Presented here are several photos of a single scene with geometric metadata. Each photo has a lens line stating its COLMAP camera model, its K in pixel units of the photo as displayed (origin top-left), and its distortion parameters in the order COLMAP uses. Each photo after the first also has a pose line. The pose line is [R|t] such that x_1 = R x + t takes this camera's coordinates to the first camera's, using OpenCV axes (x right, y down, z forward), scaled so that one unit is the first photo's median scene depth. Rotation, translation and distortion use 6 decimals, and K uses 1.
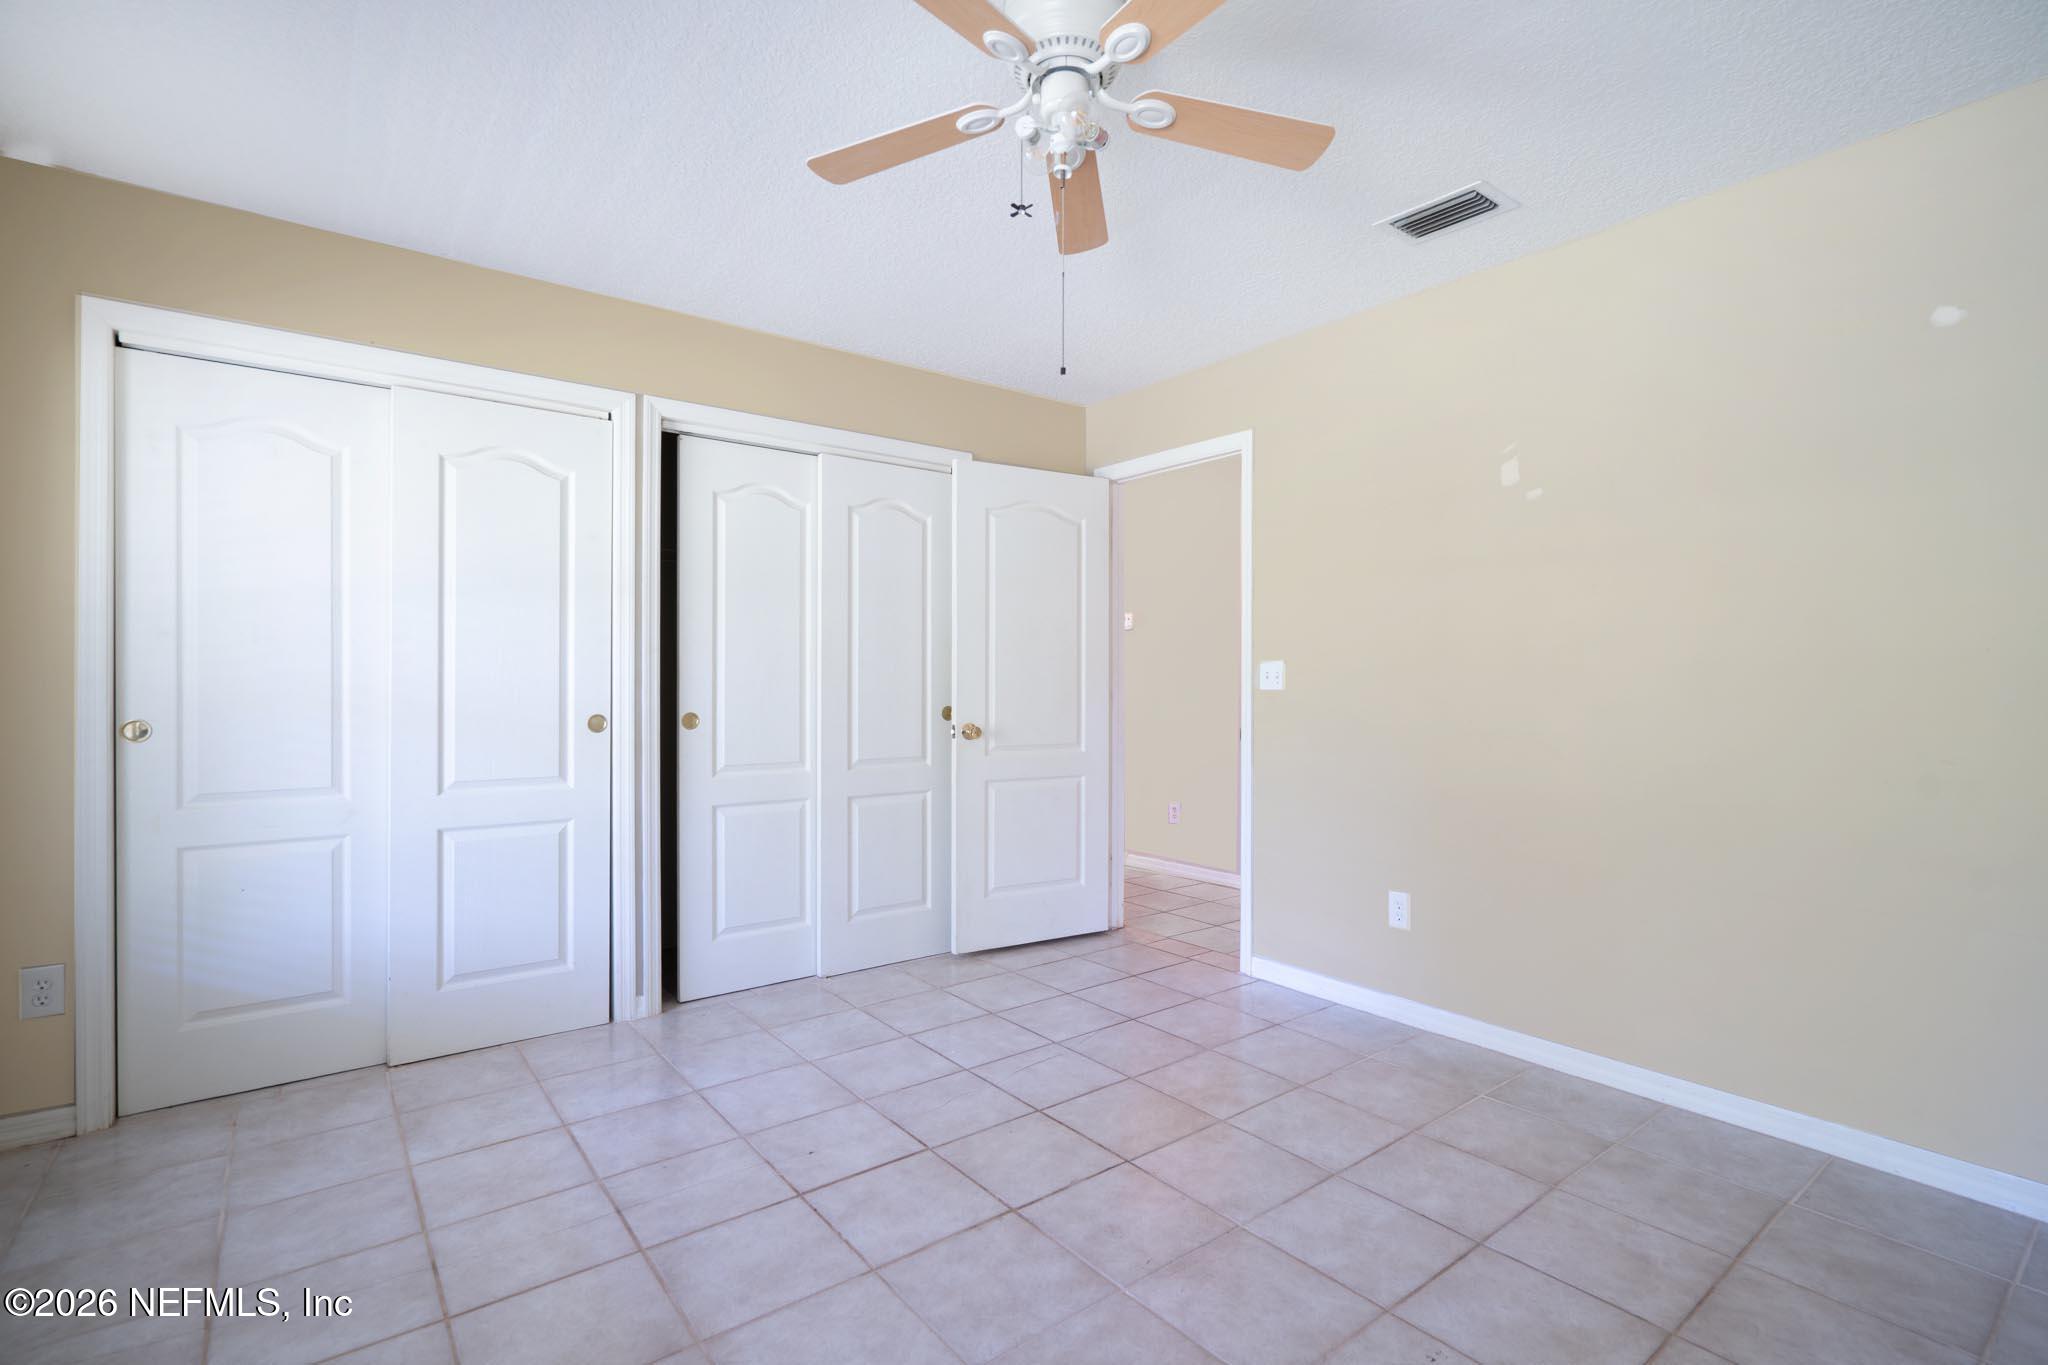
lens RADIAL K [[957.7, 0, 1025.8], [0, 957.7, 681.3], [0, 0, 1]] dist [-0.000529, -0.000087]
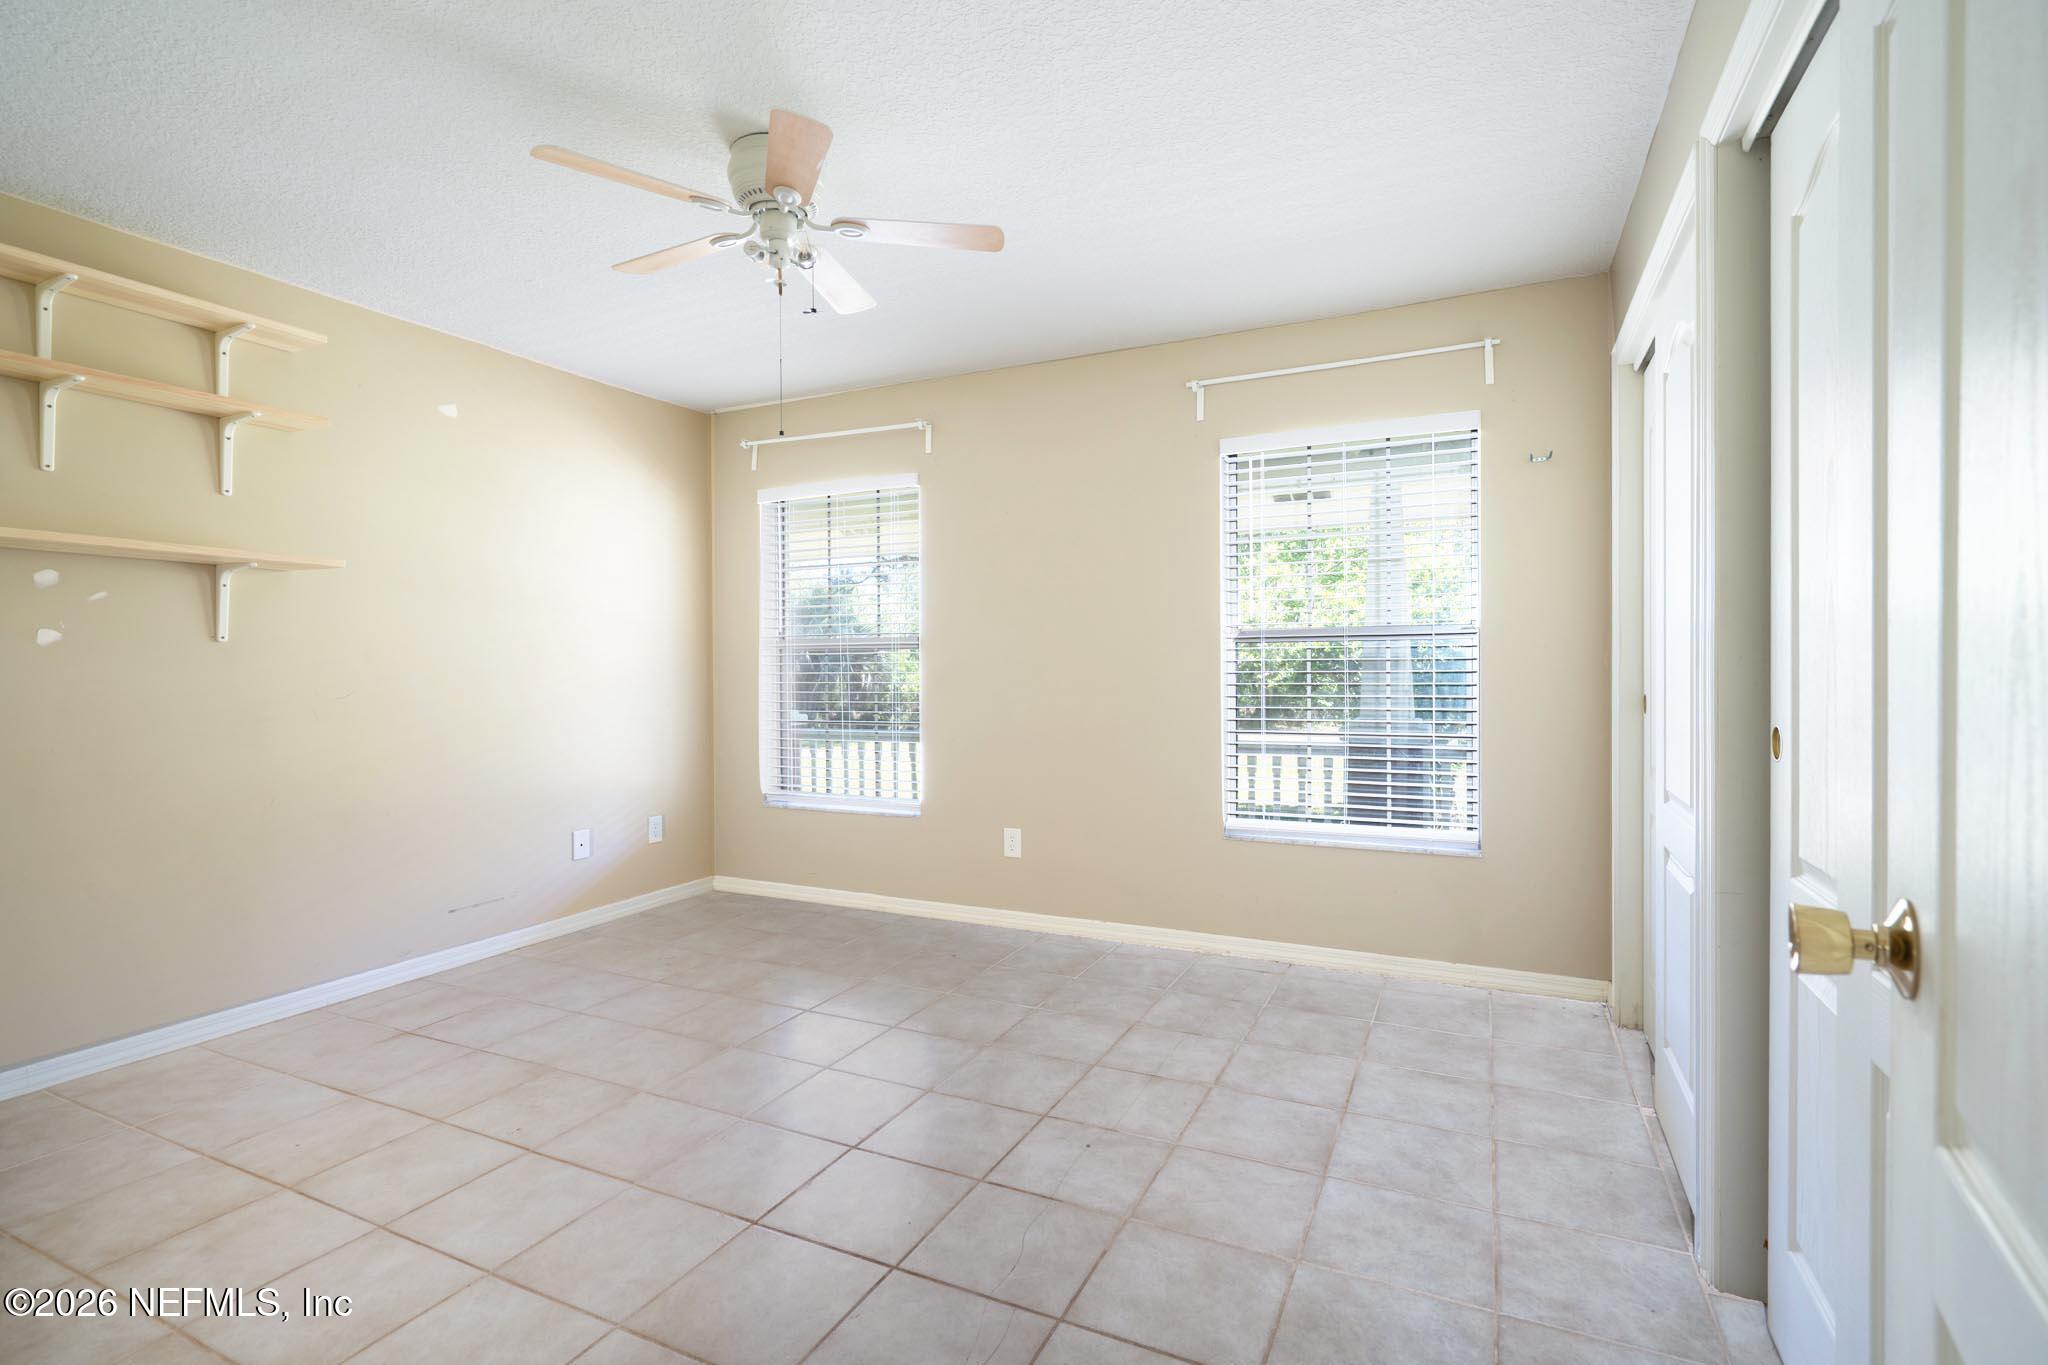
lens RADIAL K [[957.7, 0, 1023.9], [0, 957.7, 672.0], [0, 0, 1]] dist [-0.000529, -0.000087]
pose [[-0.895570, 0.007990, -0.444849, 0.259787], [0.005042, 0.999957, 0.007810, 0.005344], [0.444892, 0.004751, -0.895571, 1.822357]]
